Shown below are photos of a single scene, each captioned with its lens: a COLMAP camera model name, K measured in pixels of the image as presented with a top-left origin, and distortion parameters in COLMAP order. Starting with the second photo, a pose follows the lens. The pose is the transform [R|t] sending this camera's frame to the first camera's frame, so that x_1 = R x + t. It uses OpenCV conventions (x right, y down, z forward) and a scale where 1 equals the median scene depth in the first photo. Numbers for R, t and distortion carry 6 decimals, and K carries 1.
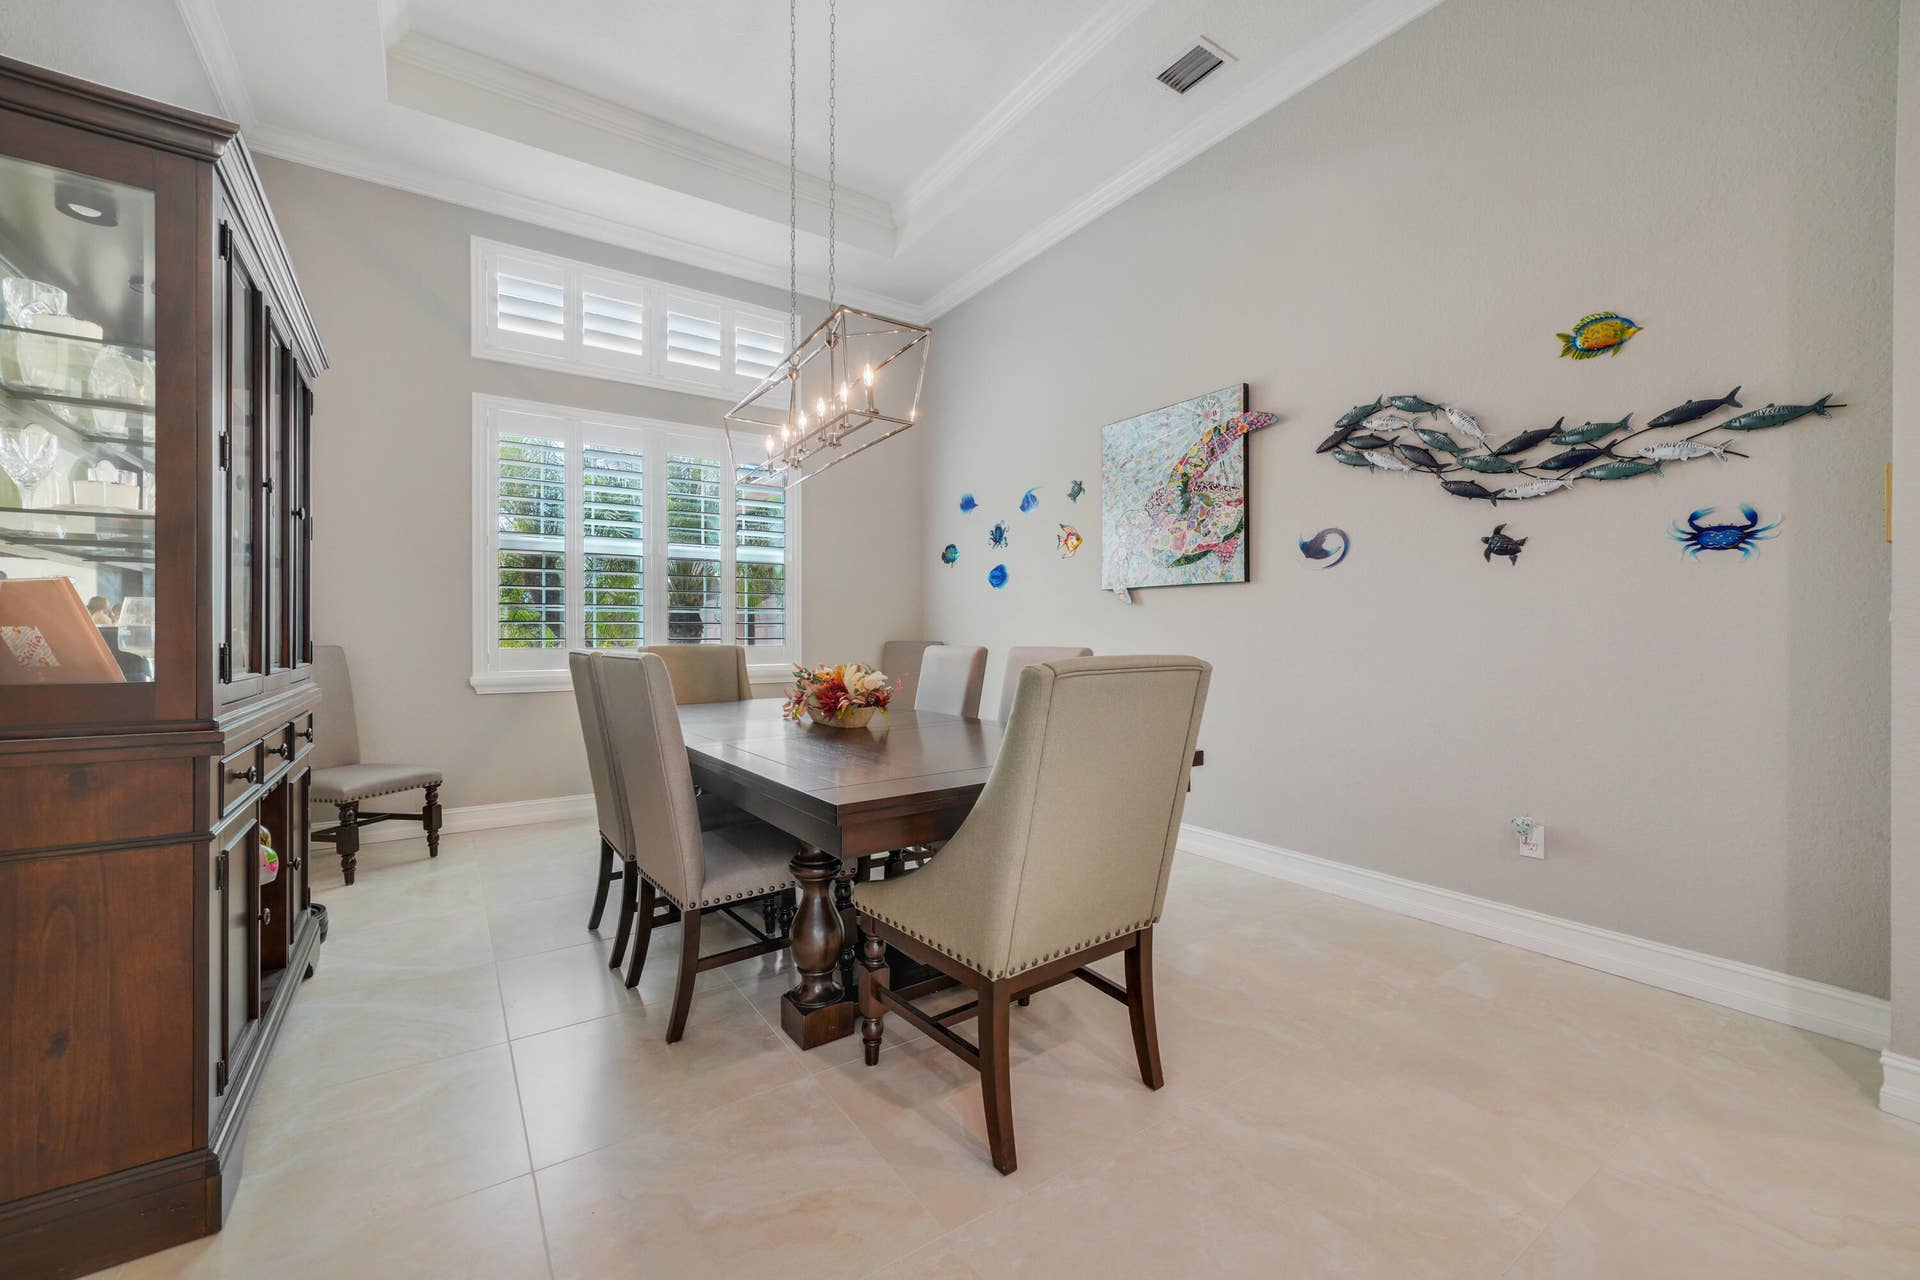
lens RADIAL K [[741.9, 0, 954.1], [0, 741.9, 642.0], [0, 0, 1]] dist [-0.002838, 0.000022]
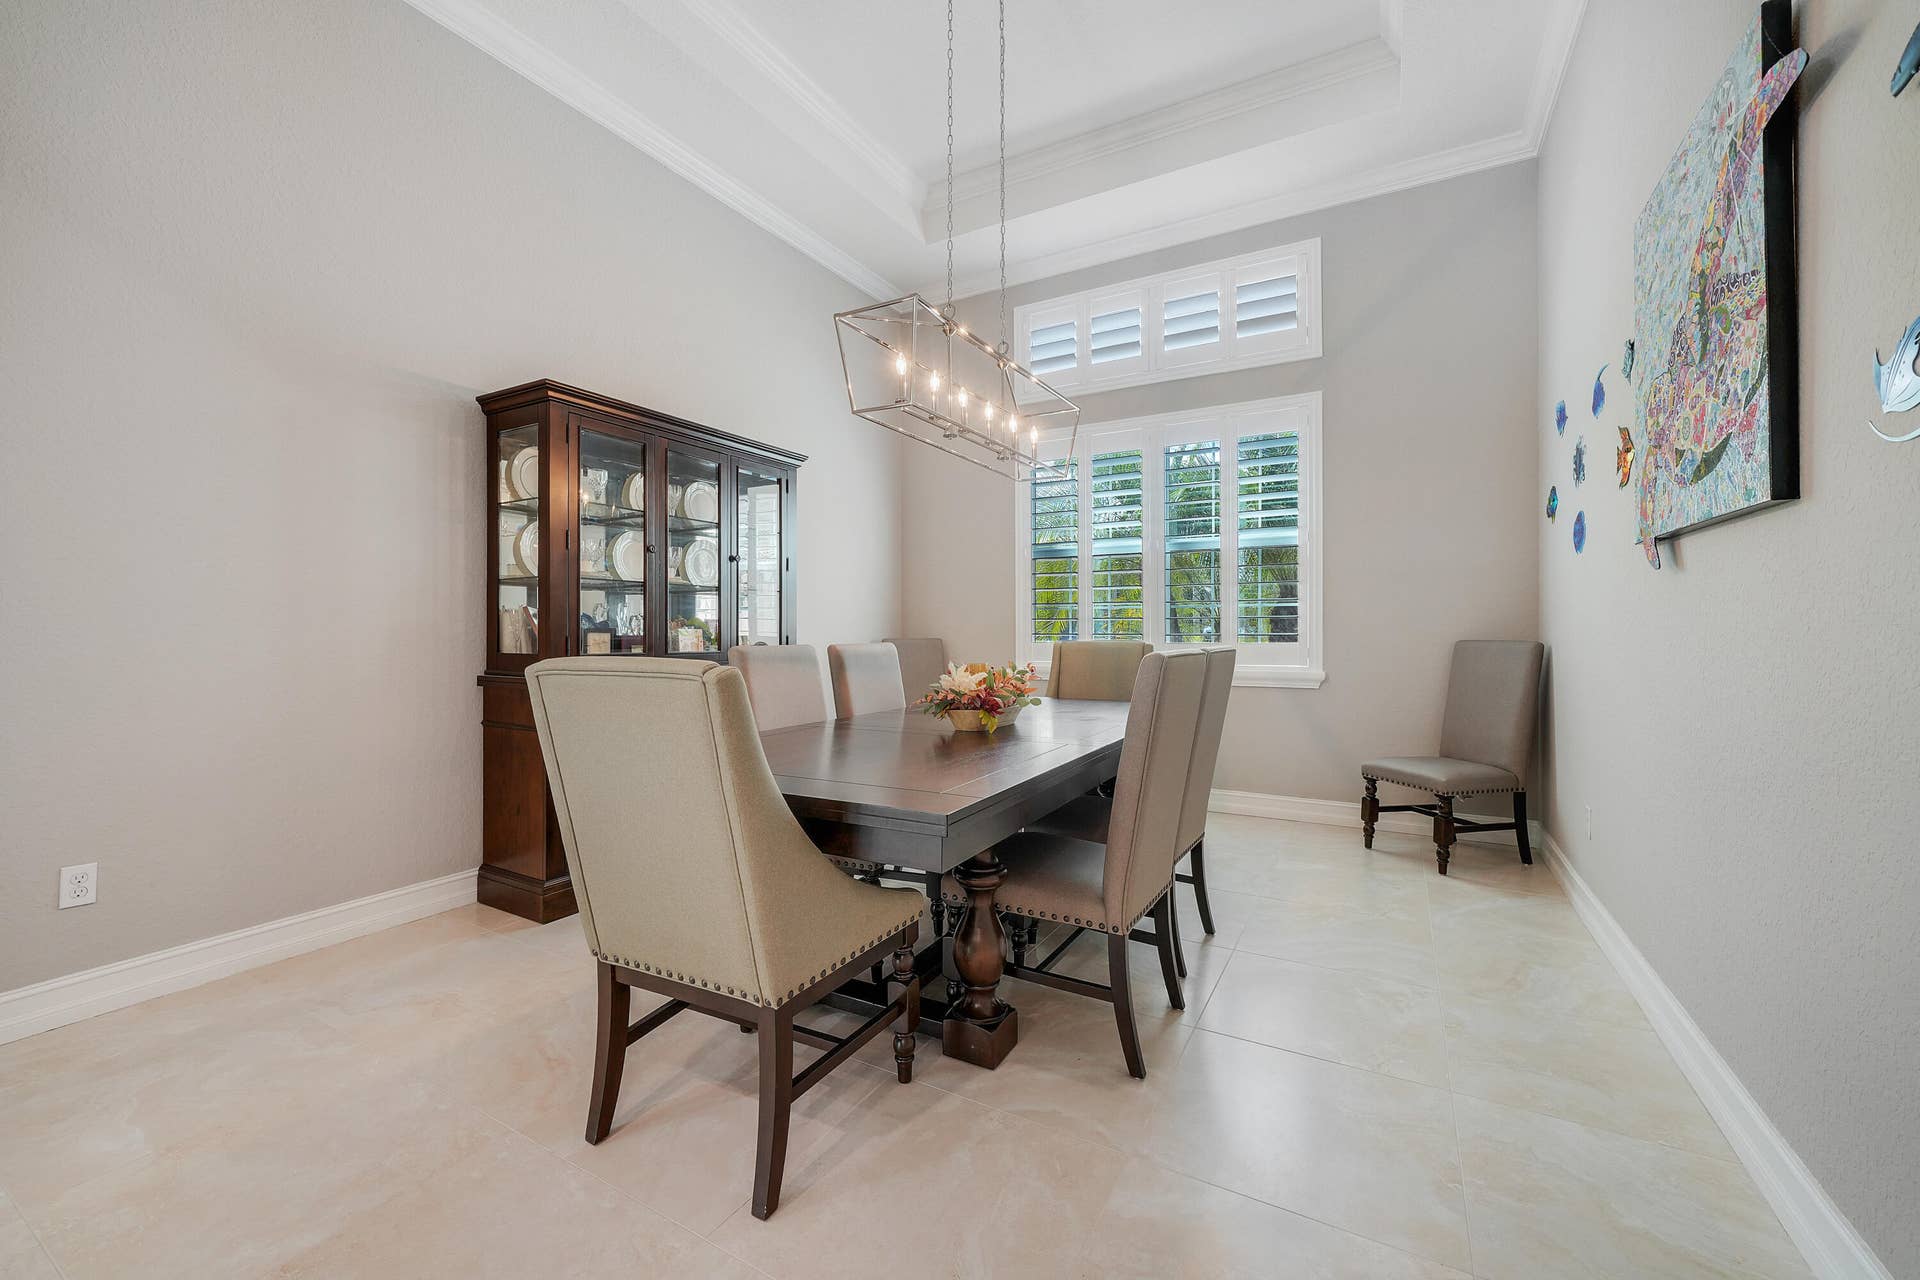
lens RADIAL K [[784.1, 0, 958.6], [0, 784.1, 619.7], [0, 0, 1]] dist [0.002525, 0.000089]
pose [[0.438735, -0.008117, -0.898580, 0.393121], [-0.013078, 0.999796, -0.015417, -0.004620], [0.898521, 0.018515, 0.438539, 0.292212]]
